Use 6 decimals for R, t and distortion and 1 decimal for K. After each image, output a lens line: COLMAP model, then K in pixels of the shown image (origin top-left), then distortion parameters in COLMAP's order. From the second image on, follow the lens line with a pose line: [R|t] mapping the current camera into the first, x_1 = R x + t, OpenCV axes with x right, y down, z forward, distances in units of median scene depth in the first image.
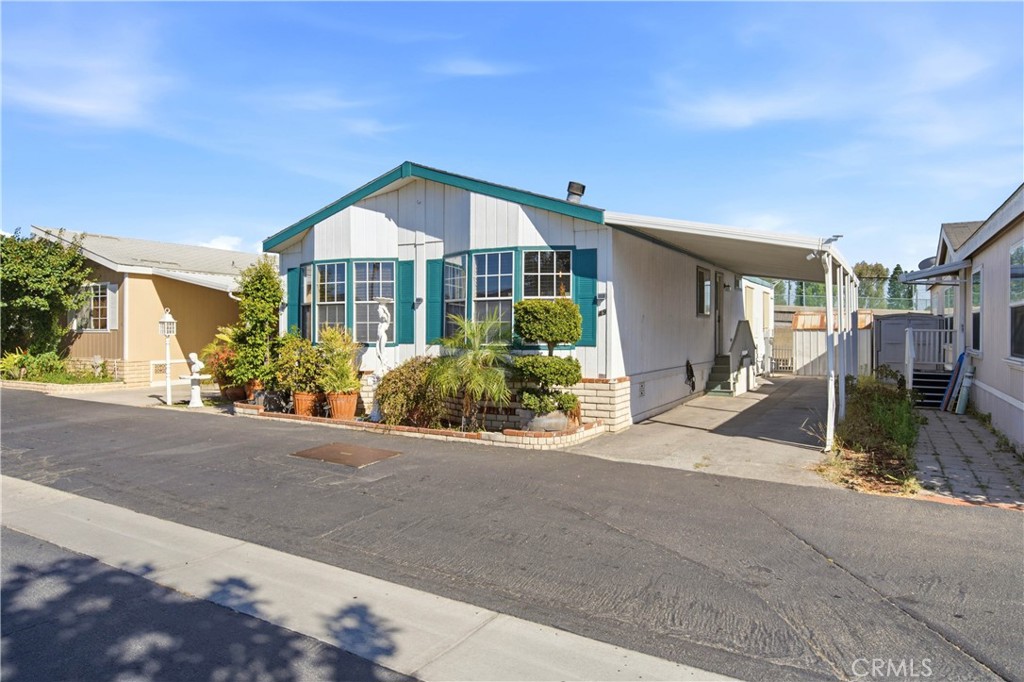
lens RADIAL K [[695.9, 0, 510.3], [0, 695.9, 332.2], [0, 0, 1]] dist [-0.001107, 0.000298]
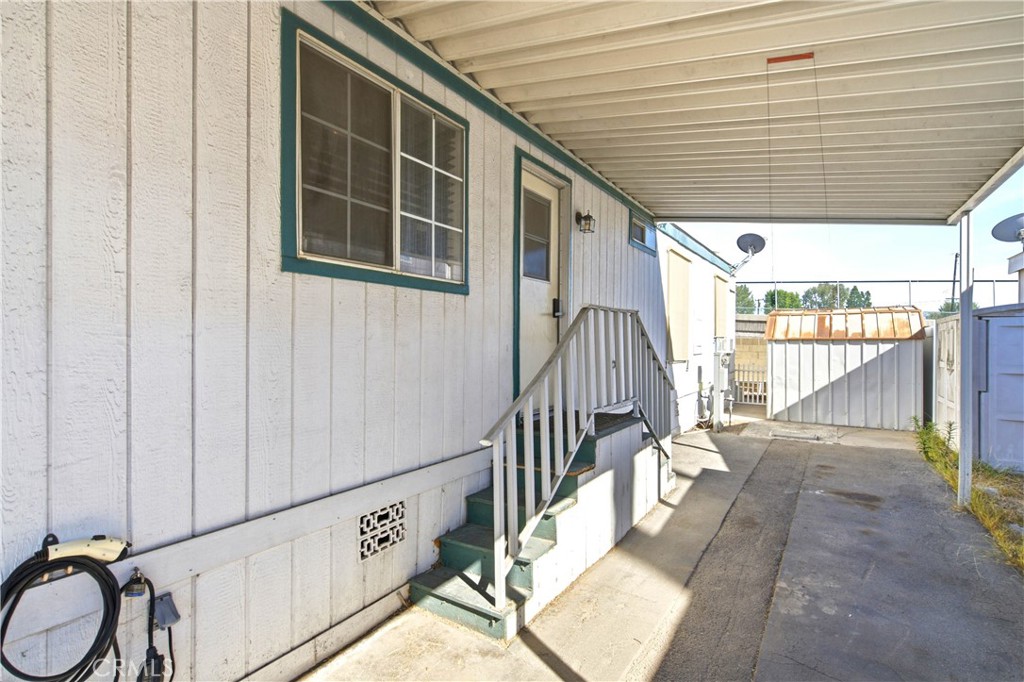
lens RADIAL K [[483.4, 0, 513.2], [0, 483.4, 342.3], [0, 0, 1]] dist [0.004437, 0.000347]
pose [[0.996191, 0.005933, -0.086991, 0.420691], [-0.005796, 0.999982, 0.001826, -0.002794], [0.087000, -0.001315, 0.996207, 1.058230]]
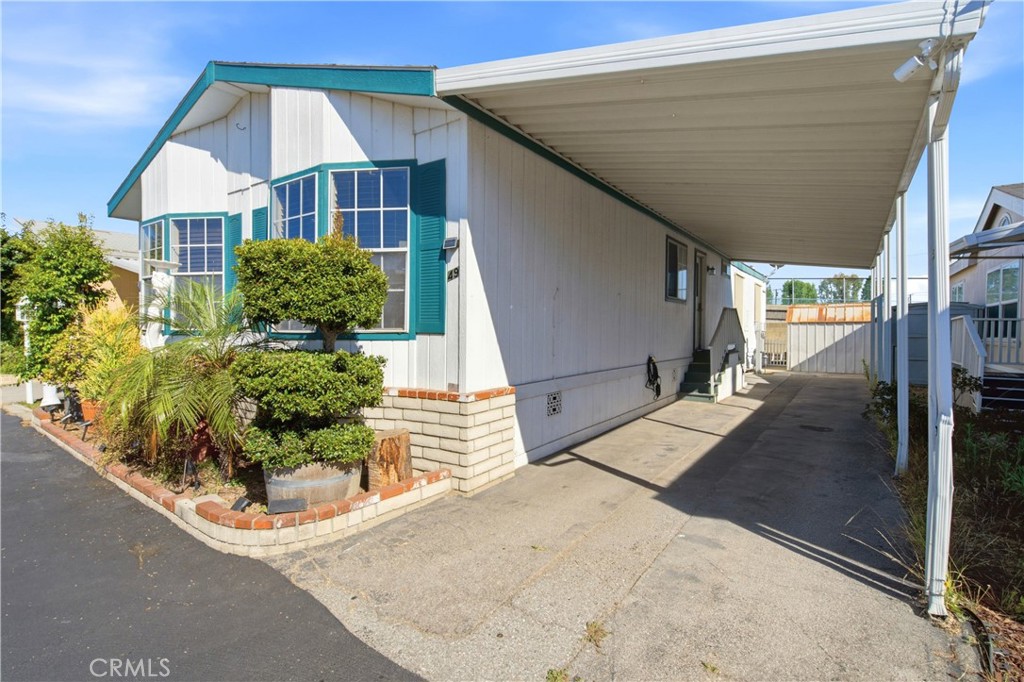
lens RADIAL K [[494.7, 0, 511.5], [0, 494.7, 335.9], [0, 0, 1]] dist [0.009580, -0.000070]
pose [[0.994407, 0.006294, -0.105428, 0.188586], [-0.005116, 0.999921, 0.011445, 0.014313], [0.105491, -0.010842, 0.994361, 0.523327]]
